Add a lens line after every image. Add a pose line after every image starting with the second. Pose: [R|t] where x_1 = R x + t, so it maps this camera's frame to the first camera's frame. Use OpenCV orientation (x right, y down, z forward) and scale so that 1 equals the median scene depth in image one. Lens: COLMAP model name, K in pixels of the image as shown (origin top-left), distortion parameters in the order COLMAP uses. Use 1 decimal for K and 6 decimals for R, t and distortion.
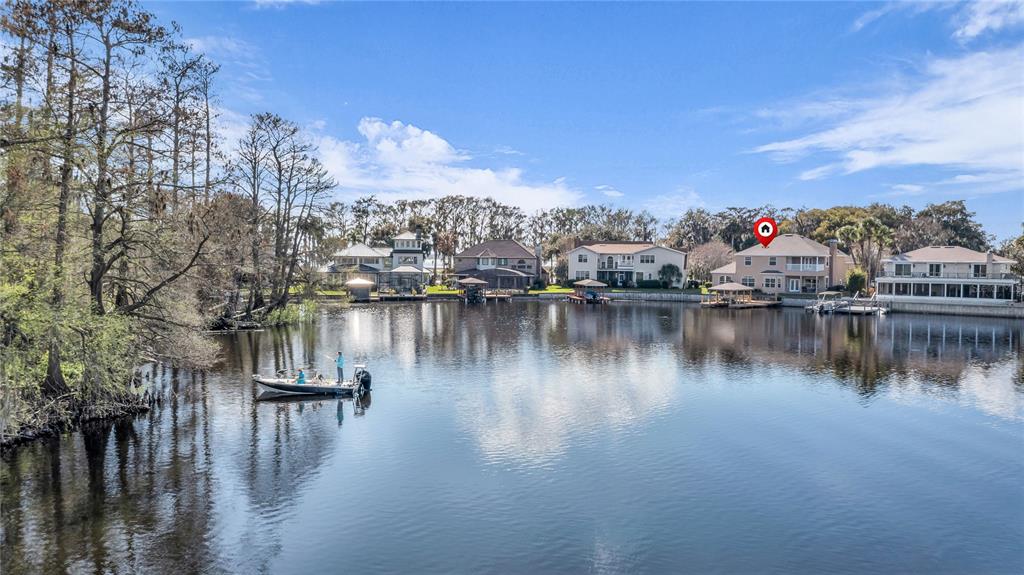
lens RADIAL K [[803.1, 0, 513.1], [0, 803.1, 289.2], [0, 0, 1]] dist [0.012473, 0.002470]
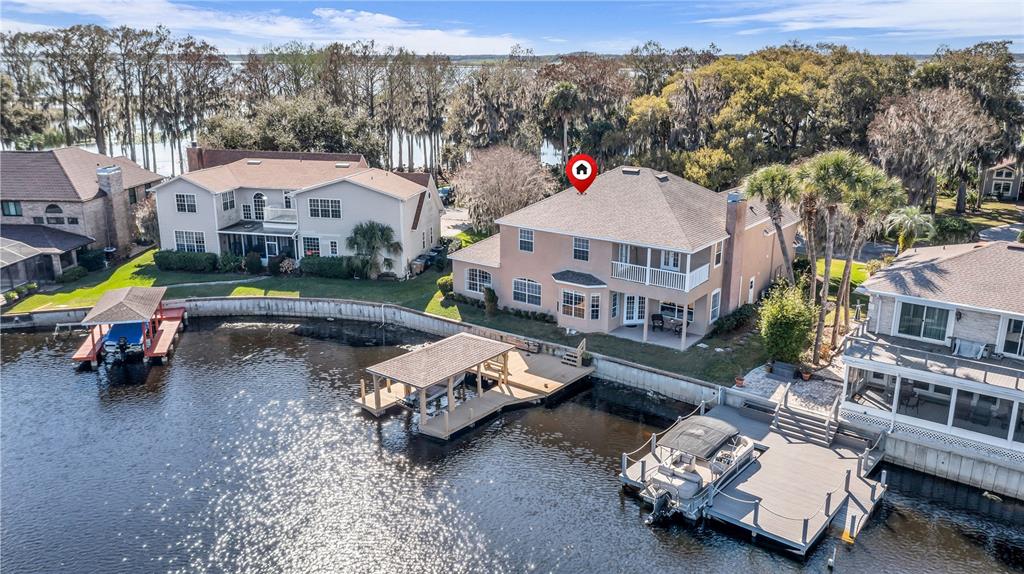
lens RADIAL K [[803.1, 0, 513.1], [0, 803.1, 288.7], [0, 0, 1]] dist [0.012473, 0.002470]
pose [[0.997293, -0.028000, 0.067994, 0.246539], [0.010812, 0.970452, 0.241050, -0.102509], [-0.072734, -0.239662, 0.968128, 0.585180]]
